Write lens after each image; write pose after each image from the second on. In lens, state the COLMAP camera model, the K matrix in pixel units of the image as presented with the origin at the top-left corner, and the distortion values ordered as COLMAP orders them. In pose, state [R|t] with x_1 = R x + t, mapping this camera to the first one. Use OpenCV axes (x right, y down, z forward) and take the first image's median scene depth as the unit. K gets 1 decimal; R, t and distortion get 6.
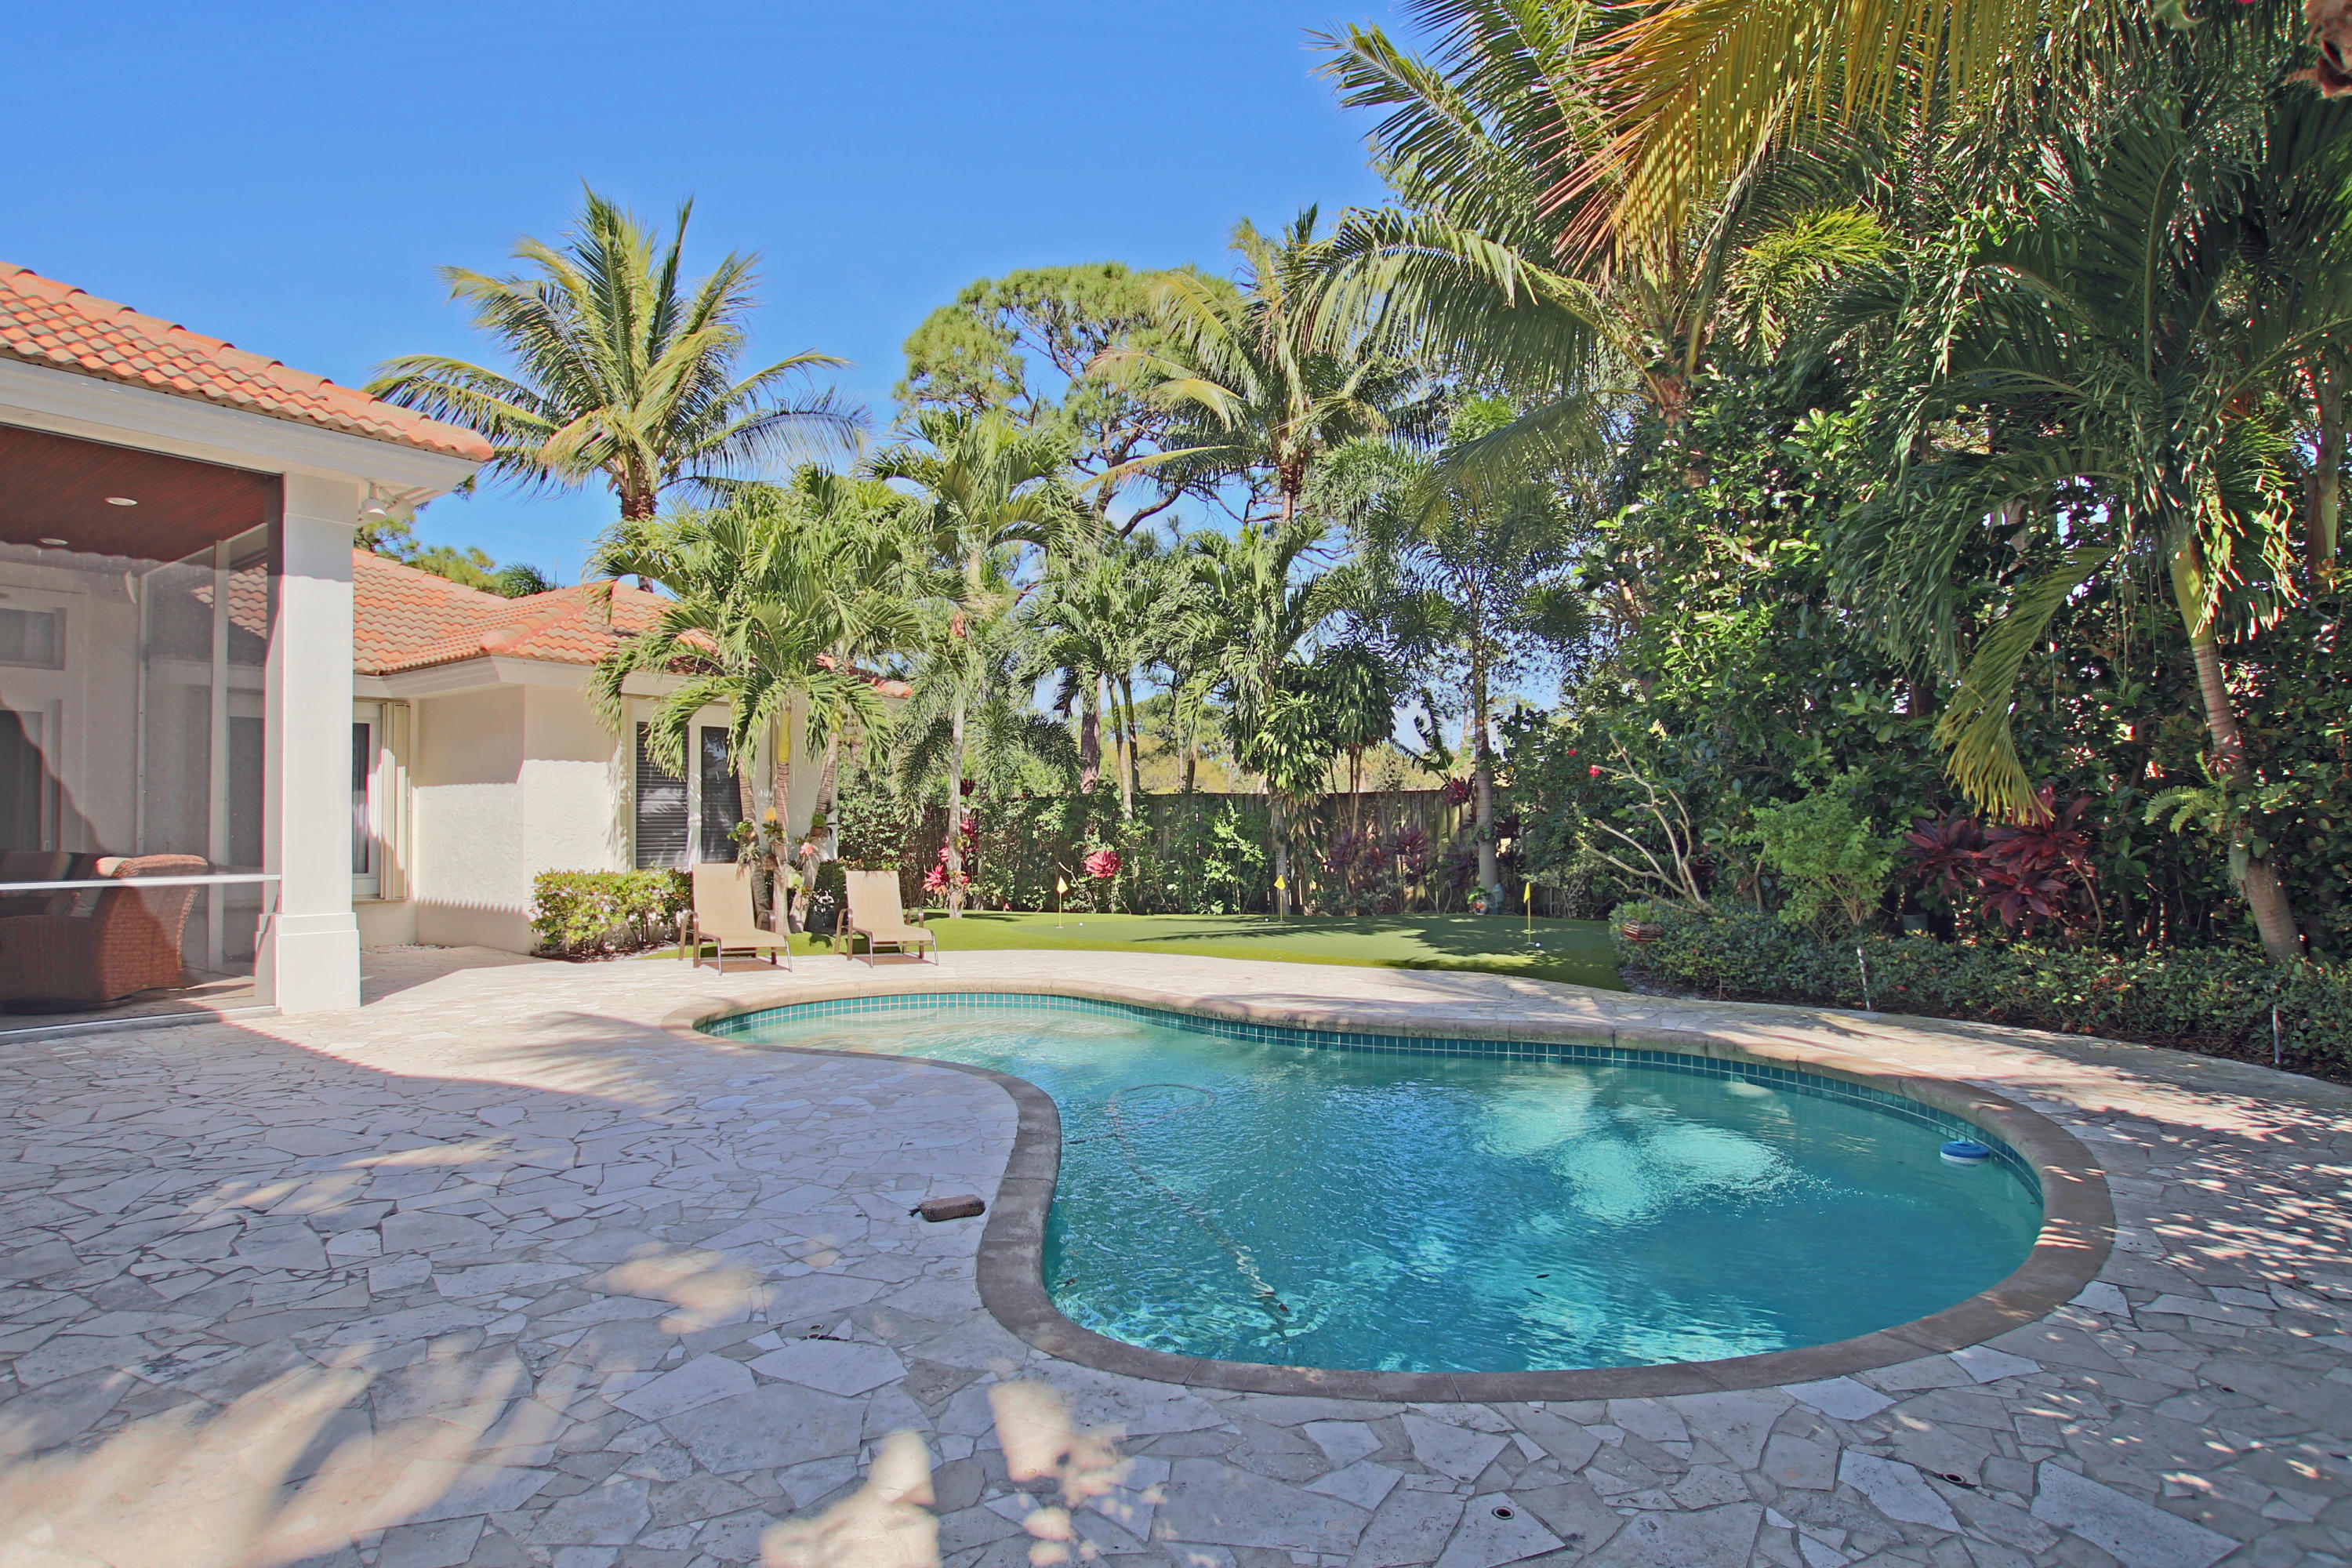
lens RADIAL K [[1220.7, 0, 1175.0], [0, 1220.7, 797.0], [0, 0, 1]] dist [-0.024214, -0.005117]
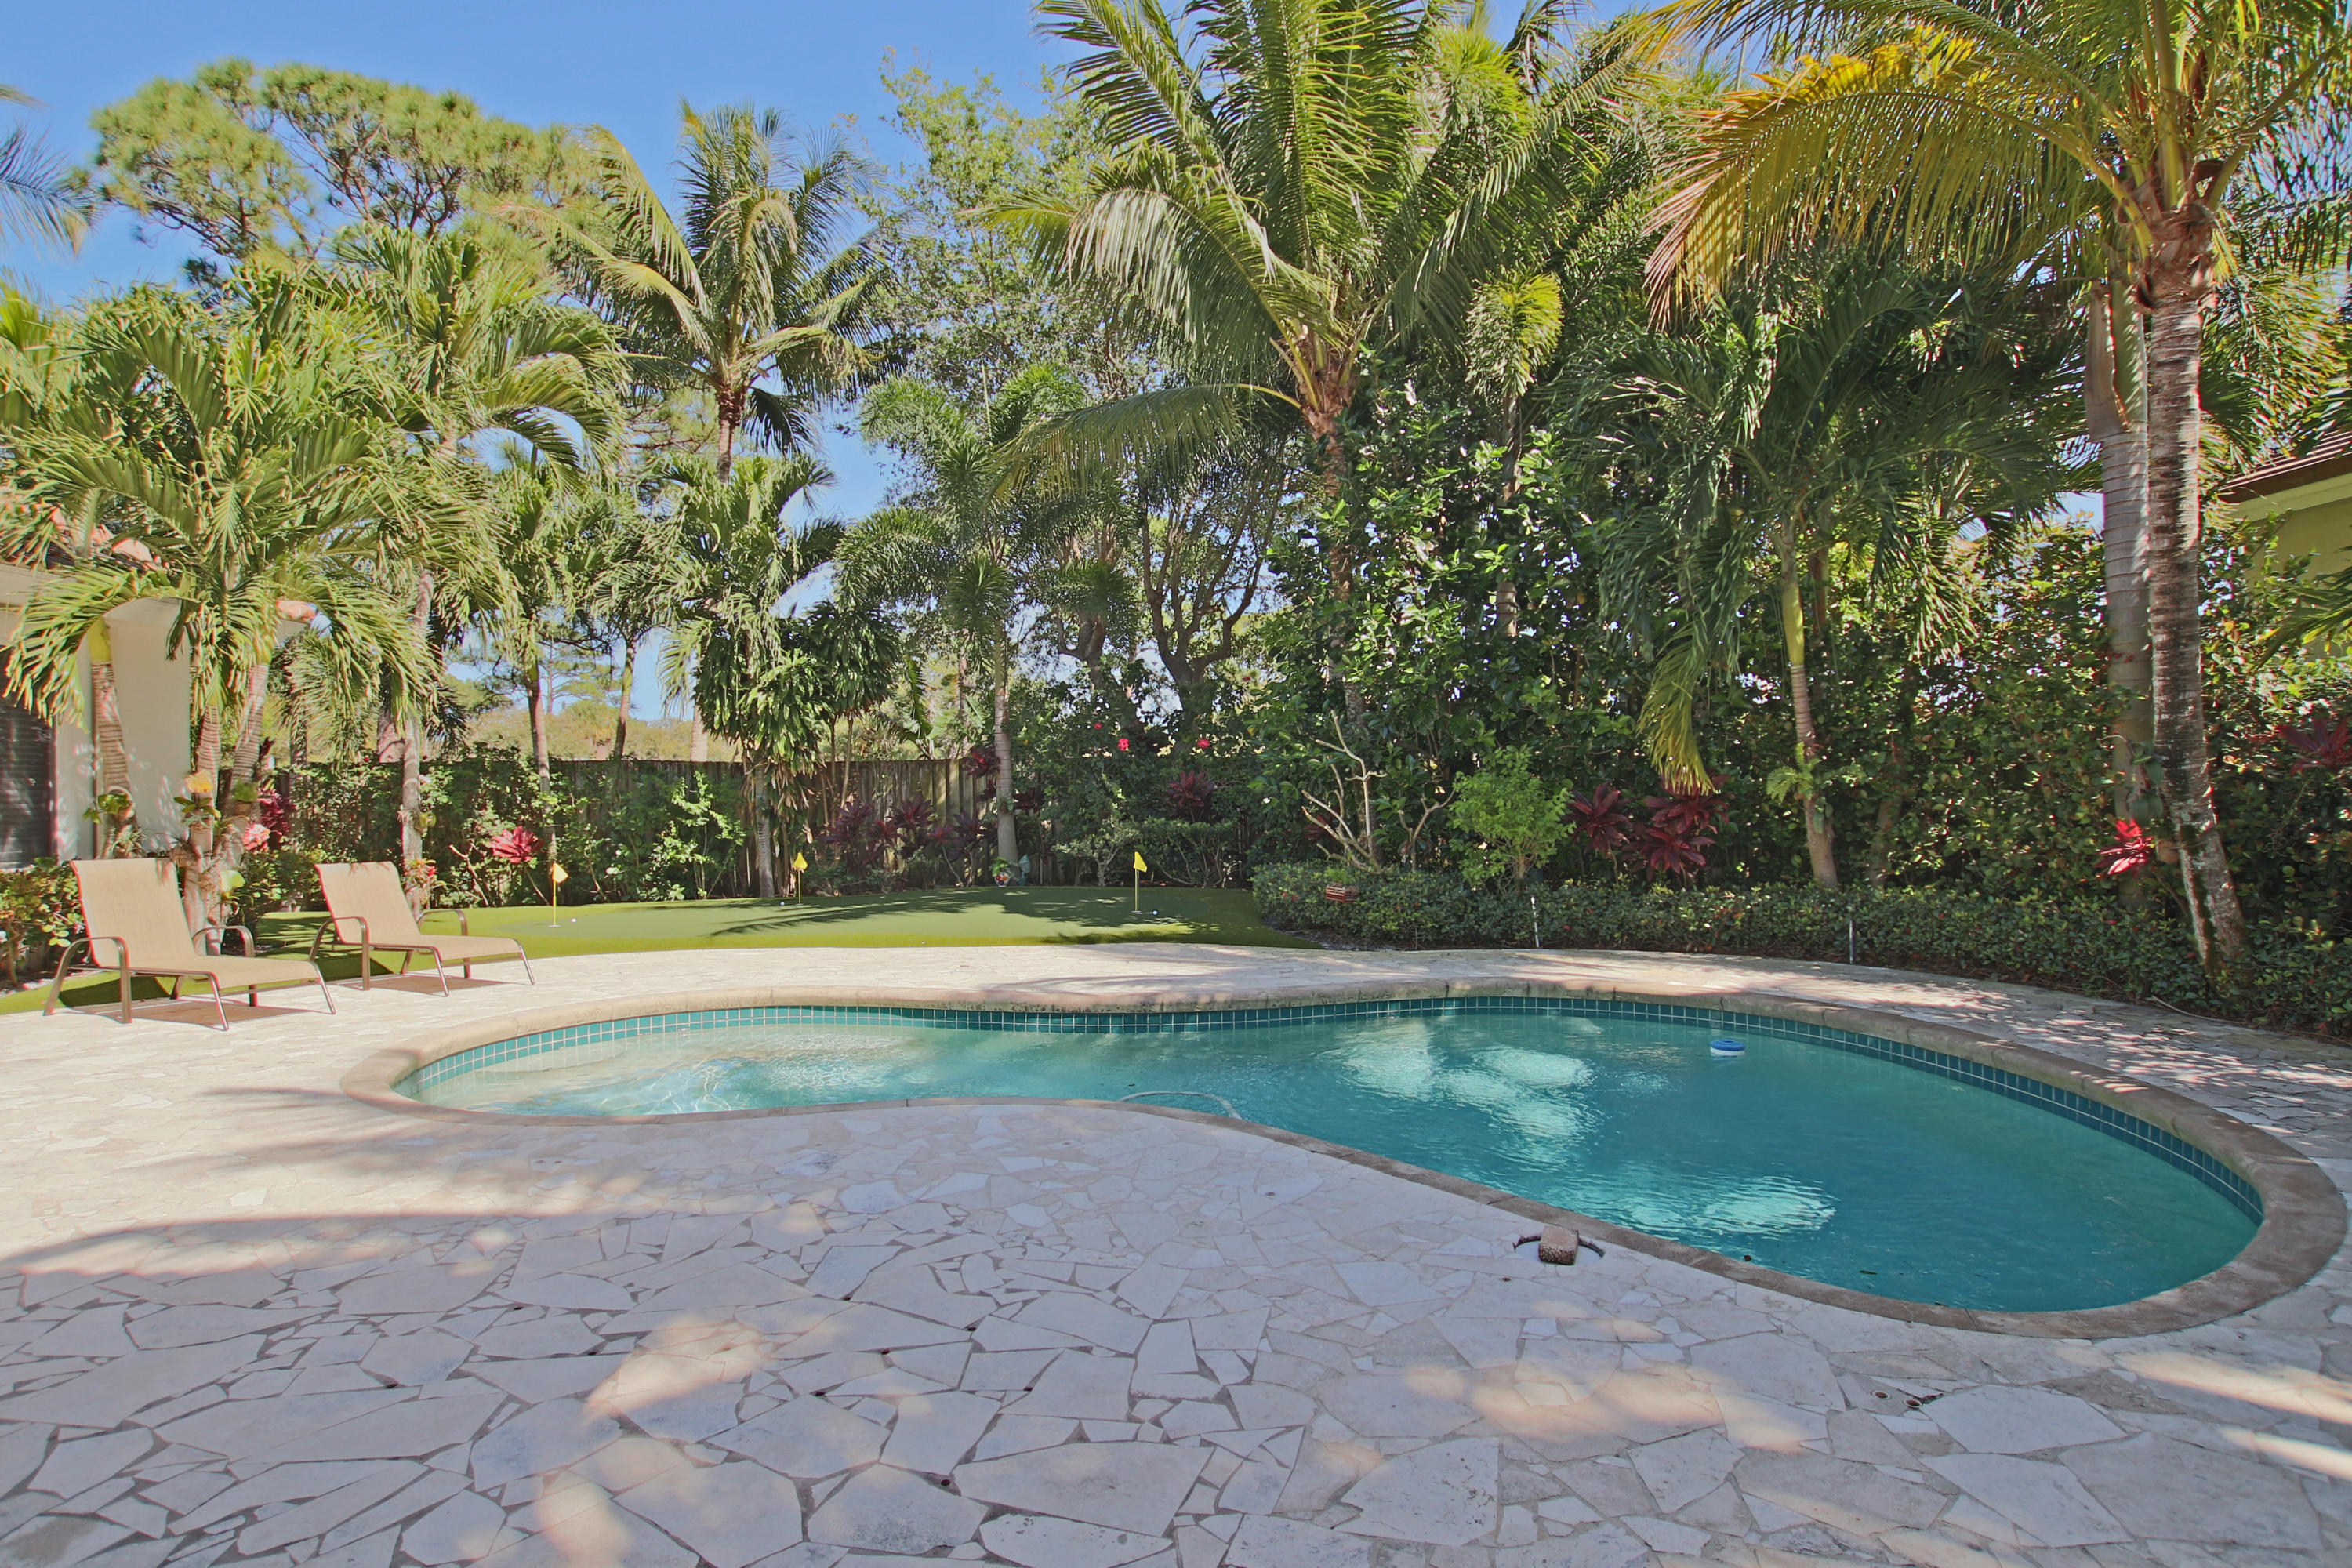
lens RADIAL K [[1220.7, 0, 1176.7], [0, 1220.7, 792.4], [0, 0, 1]] dist [-0.024214, -0.005117]
pose [[0.802609, -0.000590, 0.596505, -0.332443], [-0.010967, 0.999816, 0.015745, 0.003855], [-0.596405, -0.019179, 0.802455, 0.177619]]
